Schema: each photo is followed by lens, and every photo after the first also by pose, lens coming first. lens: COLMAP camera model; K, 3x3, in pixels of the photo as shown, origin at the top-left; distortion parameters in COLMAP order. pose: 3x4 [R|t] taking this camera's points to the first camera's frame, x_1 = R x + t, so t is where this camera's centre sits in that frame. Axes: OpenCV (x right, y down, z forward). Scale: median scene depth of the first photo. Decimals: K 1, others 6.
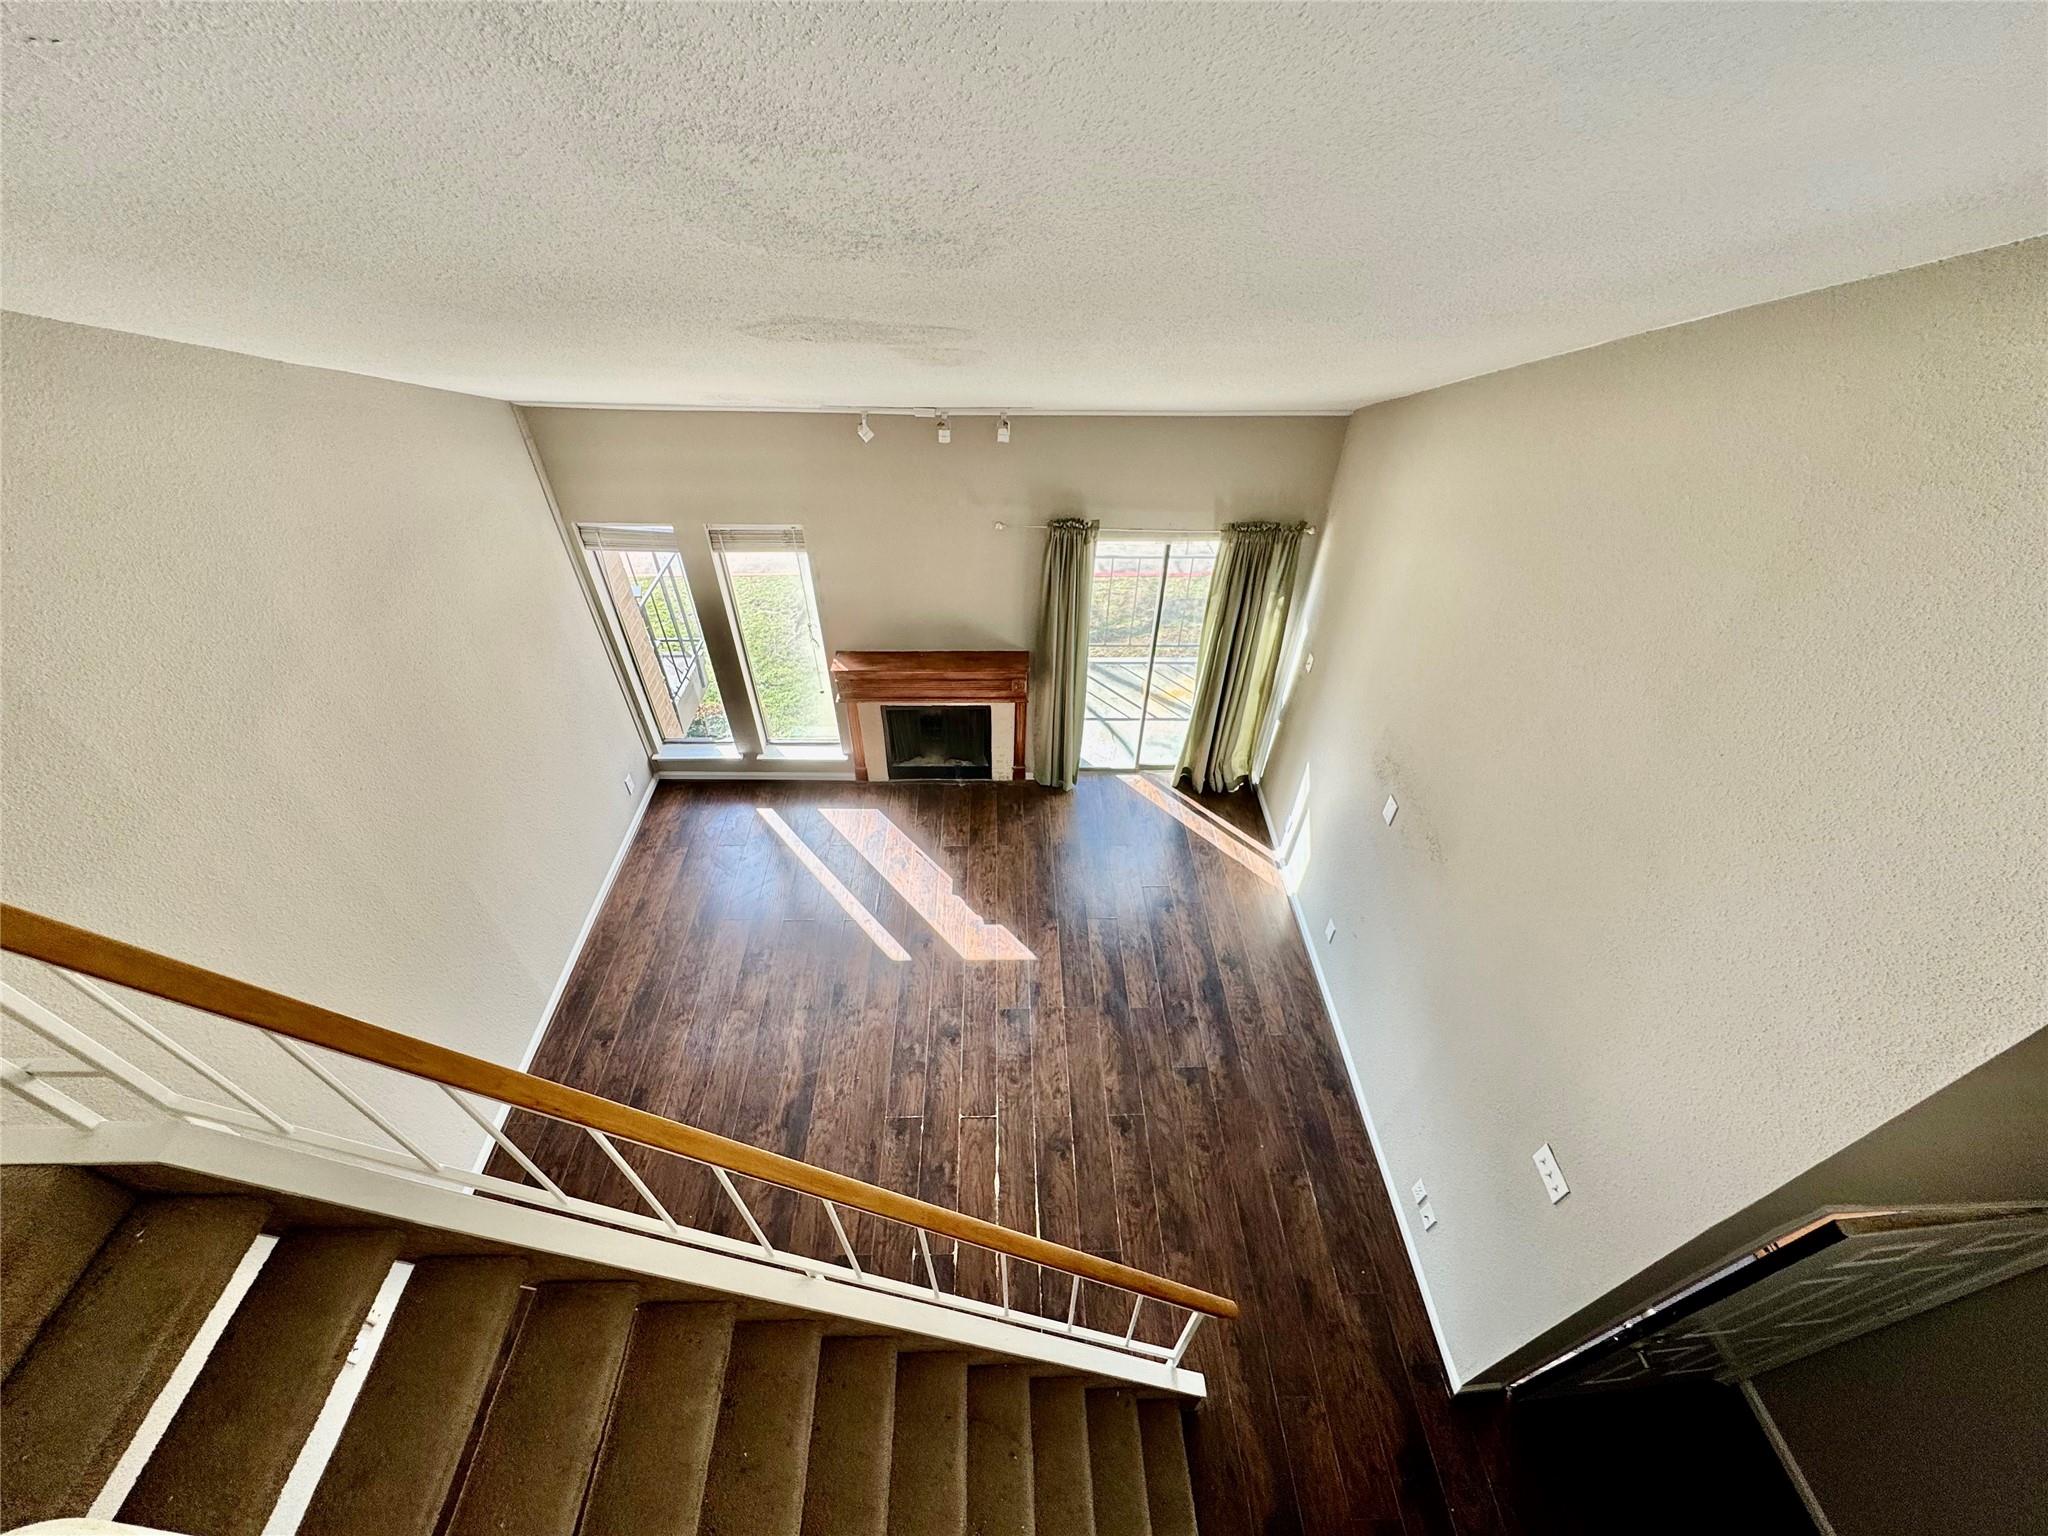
lens RADIAL K [[818.6, 0, 1033.1], [0, 818.6, 776.6], [0, 0, 1]] dist [0.004048, 0.000087]
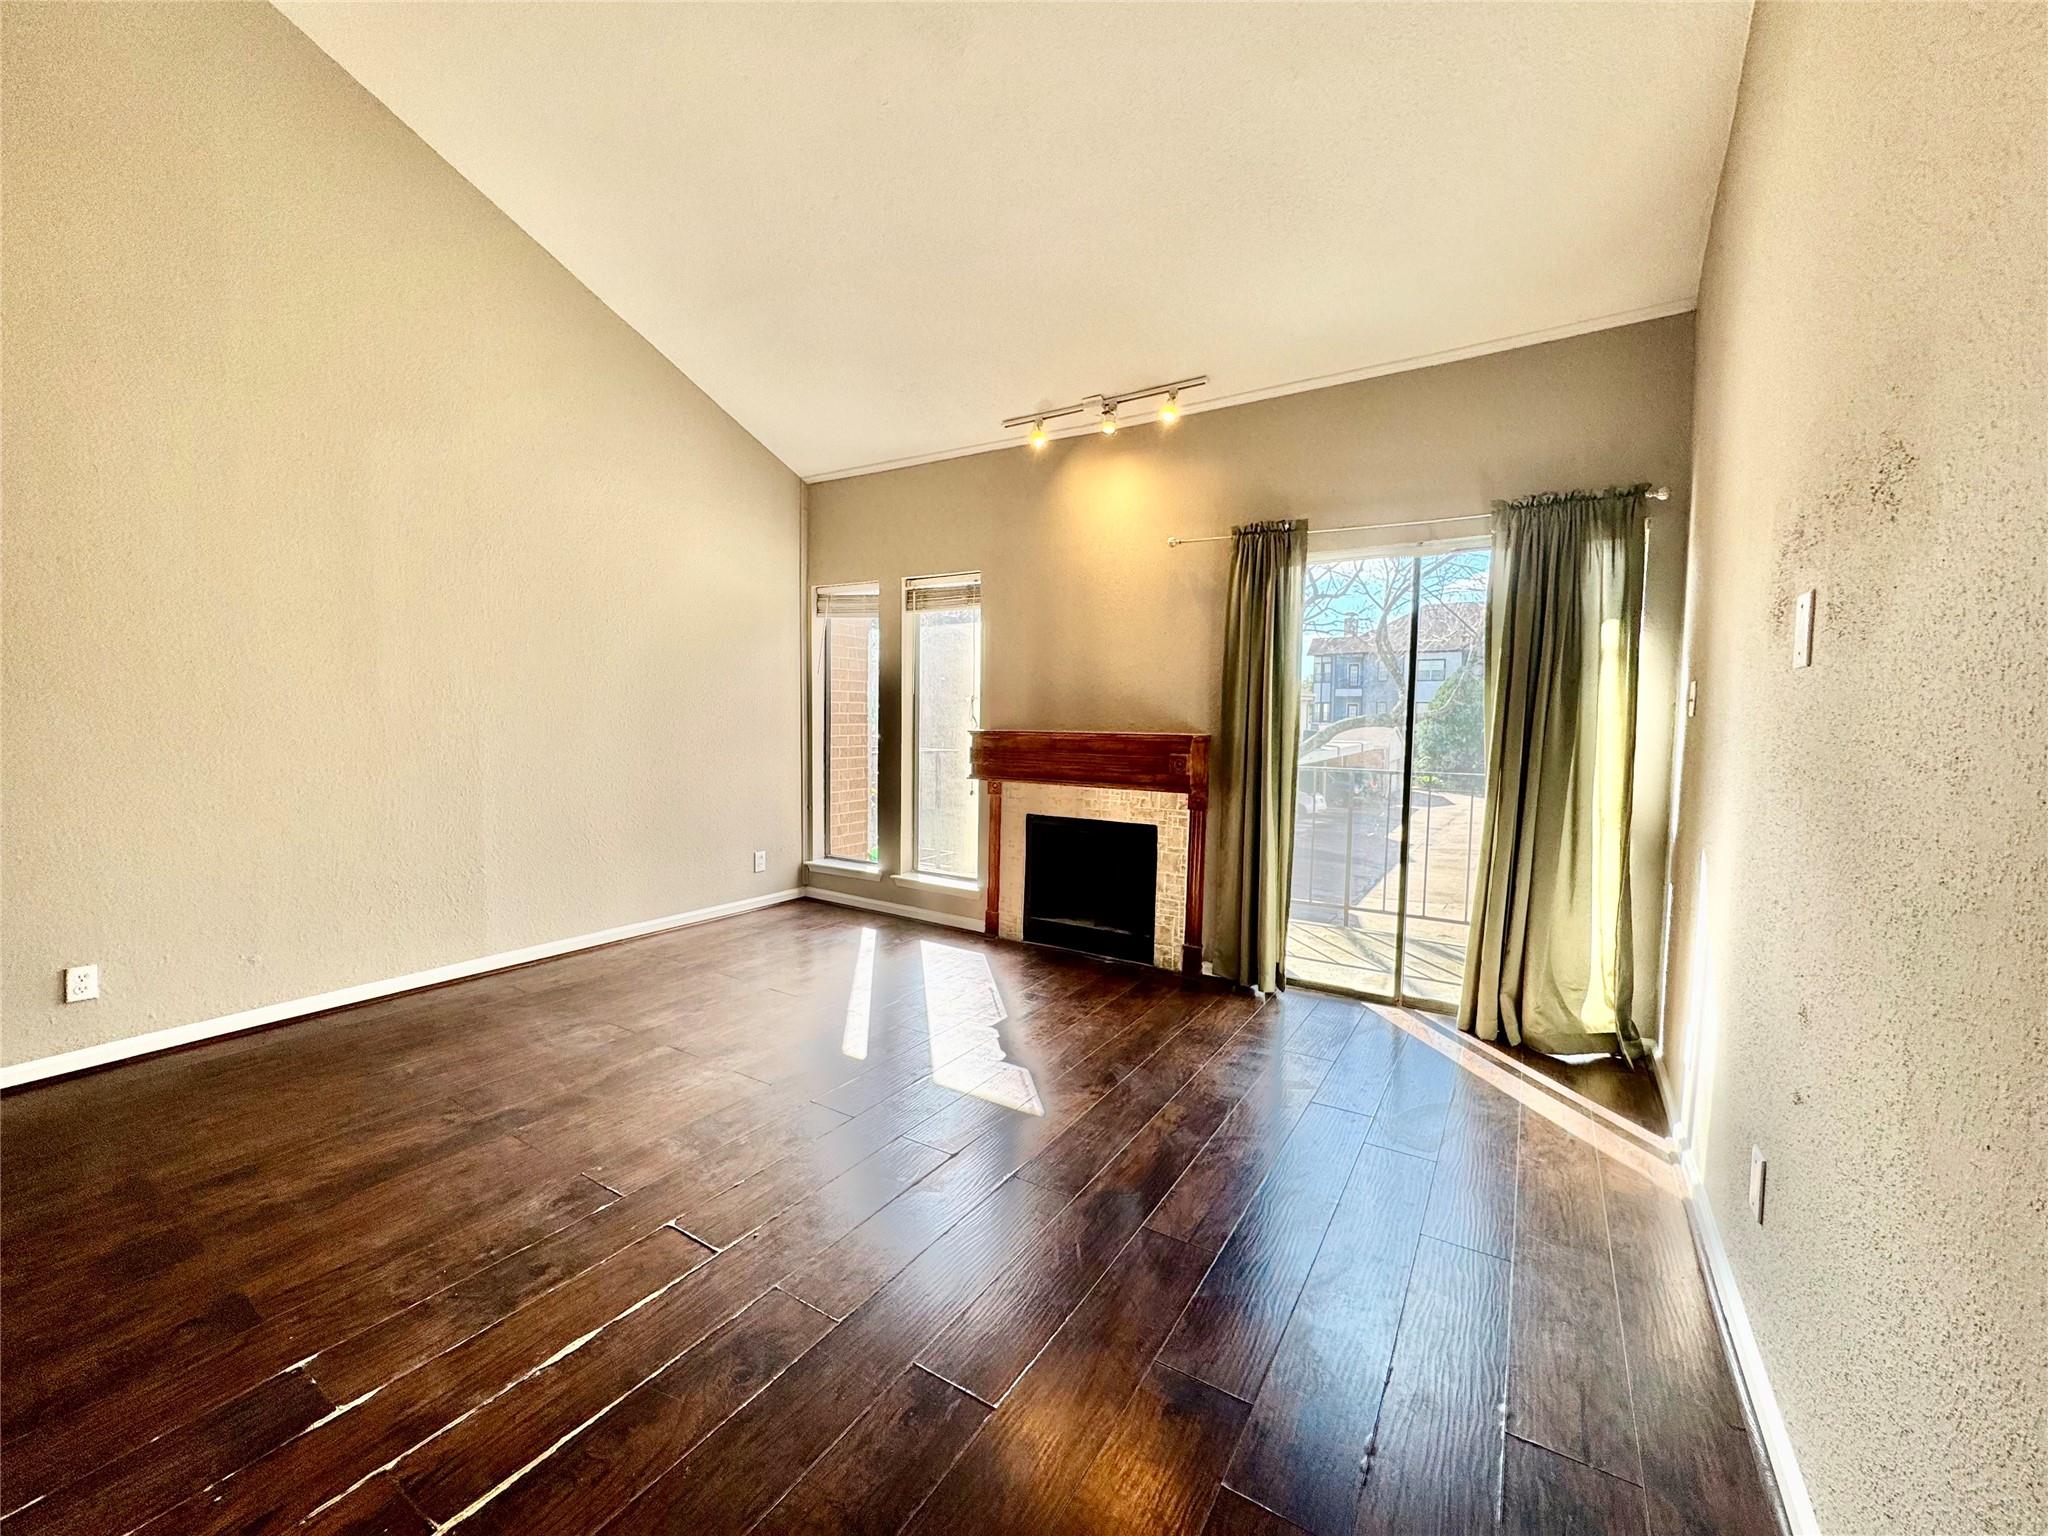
lens RADIAL K [[818.6, 0, 1020.6], [0, 818.6, 781.7], [0, 0, 1]] dist [0.004048, 0.000087]
pose [[0.830522, 0.041433, -0.555443, 0.274382], [-0.373350, 0.781442, -0.499958, 0.319305], [0.413332, 0.622600, 0.664474, 0.520920]]
